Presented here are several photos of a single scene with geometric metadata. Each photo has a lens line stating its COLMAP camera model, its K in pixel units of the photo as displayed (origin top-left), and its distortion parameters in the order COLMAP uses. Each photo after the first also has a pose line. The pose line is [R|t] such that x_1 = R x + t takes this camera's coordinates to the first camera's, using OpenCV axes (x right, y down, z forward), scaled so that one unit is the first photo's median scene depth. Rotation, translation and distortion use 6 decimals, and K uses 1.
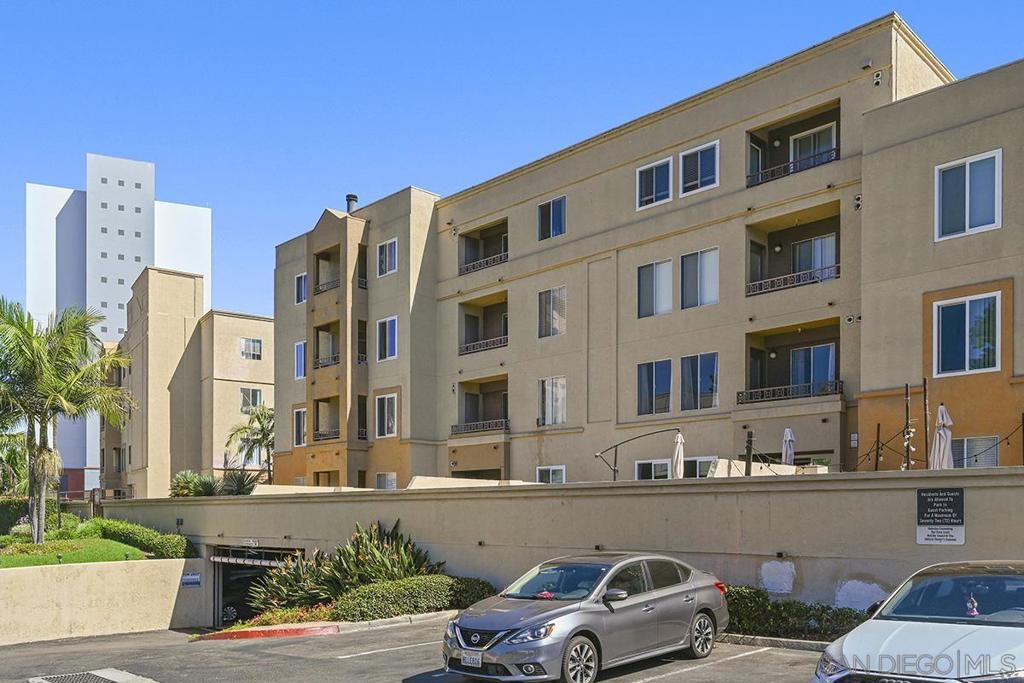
lens RADIAL K [[816.2, 0, 512.0], [0, 816.2, 341.5], [0, 0, 1]] dist [-0.004864, 0.000862]
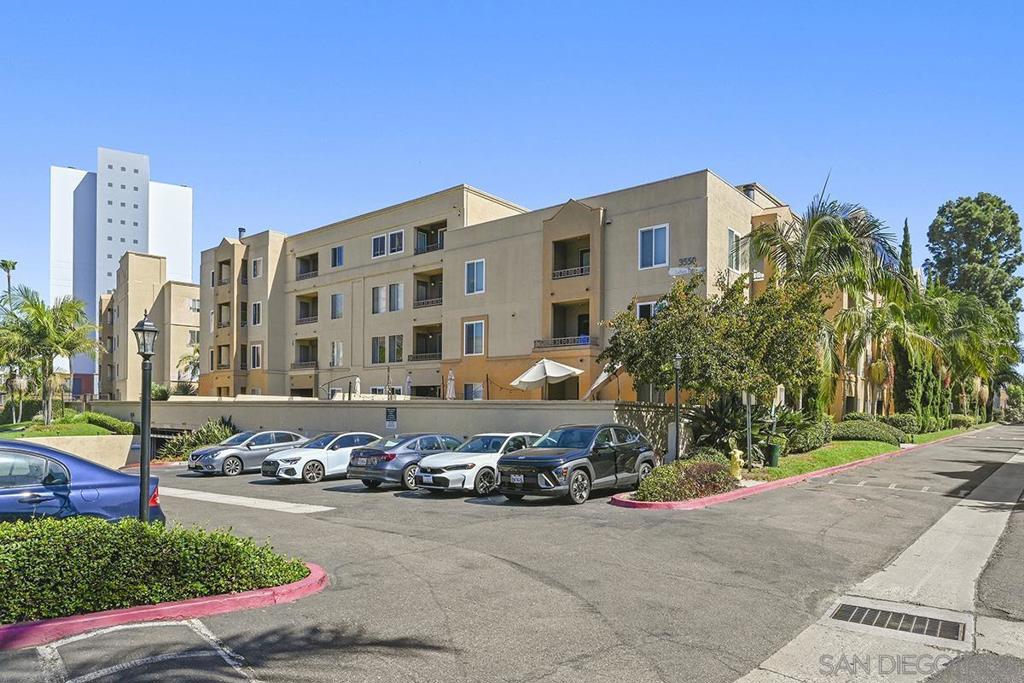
lens RADIAL K [[648.6, 0, 509.7], [0, 648.6, 295.9], [0, 0, 1]] dist [-0.002012, -0.000839]
pose [[0.996798, 0.028384, 0.074759, 0.297846], [-0.030743, 0.999059, 0.030597, -0.105085], [-0.073820, -0.032797, 0.996732, -0.455492]]
